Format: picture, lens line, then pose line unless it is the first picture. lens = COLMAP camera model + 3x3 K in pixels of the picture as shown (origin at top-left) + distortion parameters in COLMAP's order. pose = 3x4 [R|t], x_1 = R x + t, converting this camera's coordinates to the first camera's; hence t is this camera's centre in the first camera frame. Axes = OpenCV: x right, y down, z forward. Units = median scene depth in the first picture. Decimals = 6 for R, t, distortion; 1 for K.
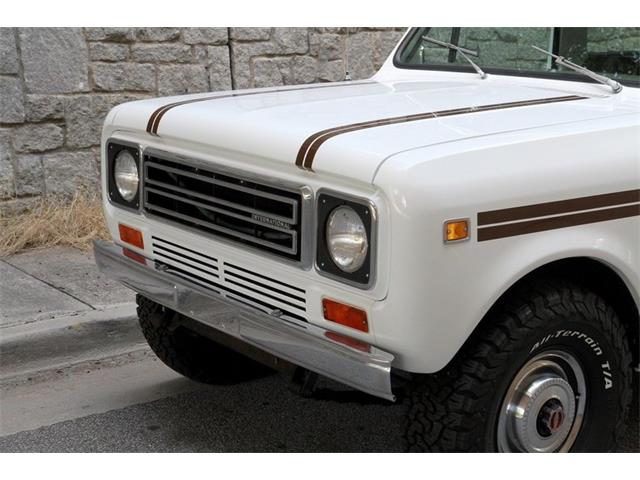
lens RADIAL K [[1088.1, 0, 320.0], [0, 1088.1, 240.0], [0, 0, 1]] dist [0.180974, 0.200149]
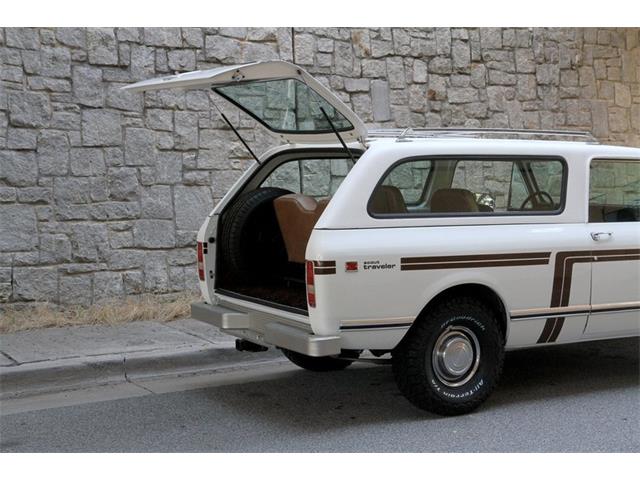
lens RADIAL K [[1012.9, 0, 320.0], [0, 1012.9, 240.0], [0, 0, 1]] dist [0.150569, 0.220118]
pose [[0.995062, -0.008609, -0.098882, 0.162629], [-0.005257, 0.990261, -0.139121, 0.152779], [0.099116, 0.138953, 0.985326, -0.782152]]
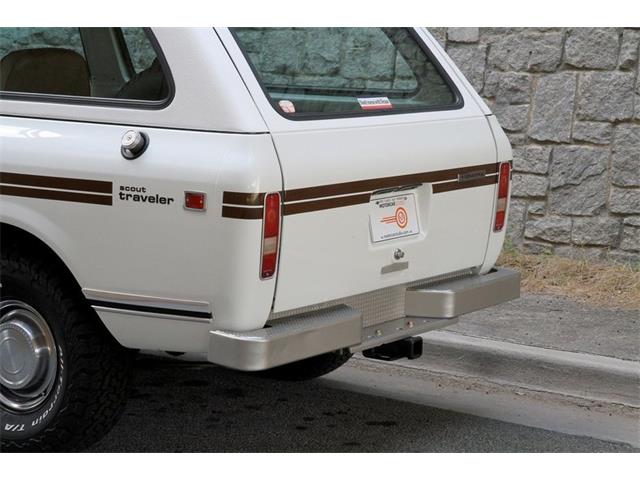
lens RADIAL K [[1481.7, 0, 320.0], [0, 1481.7, 240.0], [0, 0, 1]] dist [0.395470, 0.009433]
pose [[0.271314, 0.117015, -0.955351, 2.089718], [-0.216166, 0.974633, 0.057987, -0.197454], [0.937903, 0.190781, 0.289726, 1.118050]]
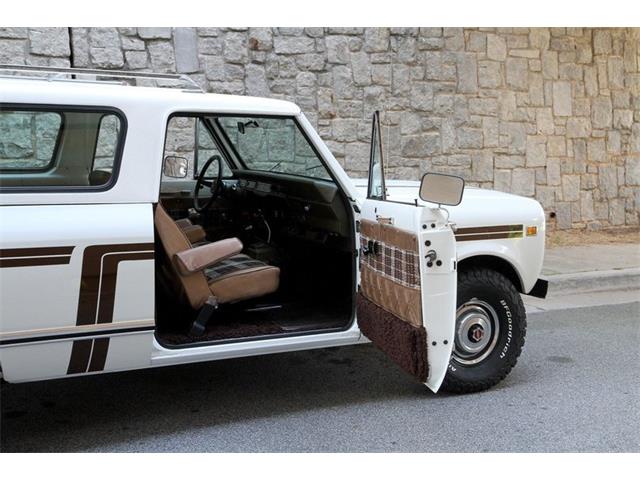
lens RADIAL K [[864.7, 0, 320.0], [0, 864.7, 240.0], [0, 0, 1]] dist [0.116089, 0.127783]
pose [[0.982019, 0.010330, -0.188501, 0.800564], [-0.025940, 0.996414, -0.080535, 0.009841], [0.186993, 0.083976, 0.978765, -0.043235]]
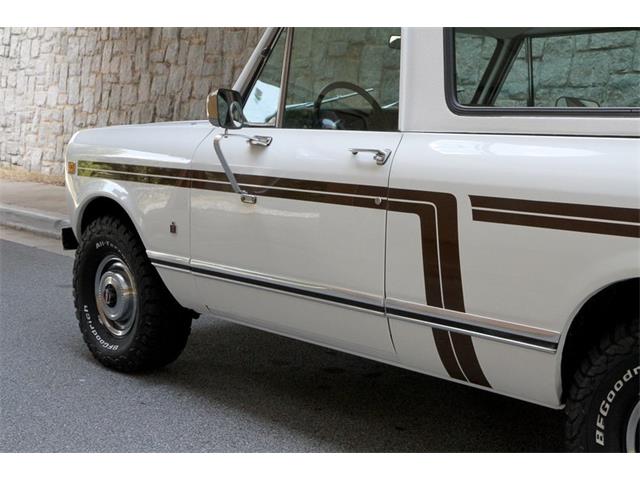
lens RADIAL K [[1070.8, 0, 320.0], [0, 1070.8, 240.0], [0, 0, 1]] dist [0.181633, 0.078583]
pose [[0.025602, 0.099284, -0.994730, 1.459725], [-0.228505, 0.969293, 0.090864, -0.112778], [0.973206, 0.224974, 0.047502, 0.966747]]
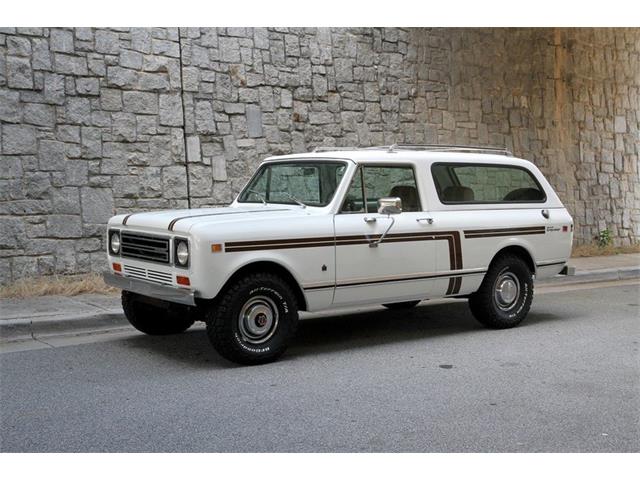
lens RADIAL K [[859.7, 0, 308.5], [0, 859.7, 245.8], [0, 0, 1]] dist [0.089765, 0.113726]
pose [[0.999717, -0.012648, -0.020153, 0.298984], [0.009719, 0.990196, -0.139347, 0.222496], [0.021718, 0.139112, 0.990038, -0.931947]]
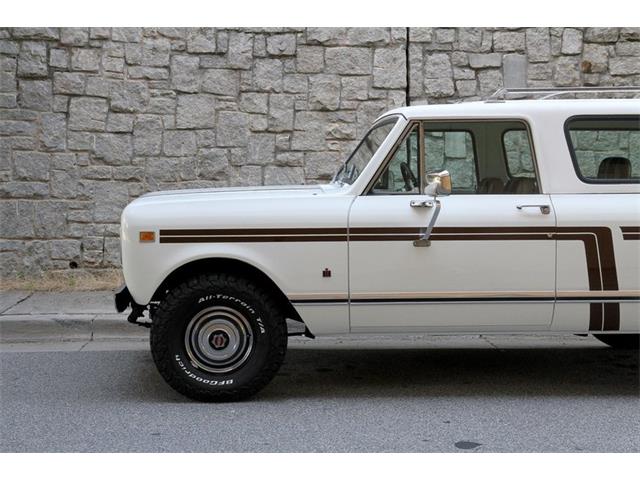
lens RADIAL K [[969.4, 0, 320.0], [0, 969.4, 240.0], [0, 0, 1]] dist [0.140876, 0.184697]
pose [[0.826512, 0.022223, -0.562480, 1.068908], [-0.106252, 0.987418, -0.117116, 0.134305], [0.552800, 0.156562, 0.818474, -0.287716]]
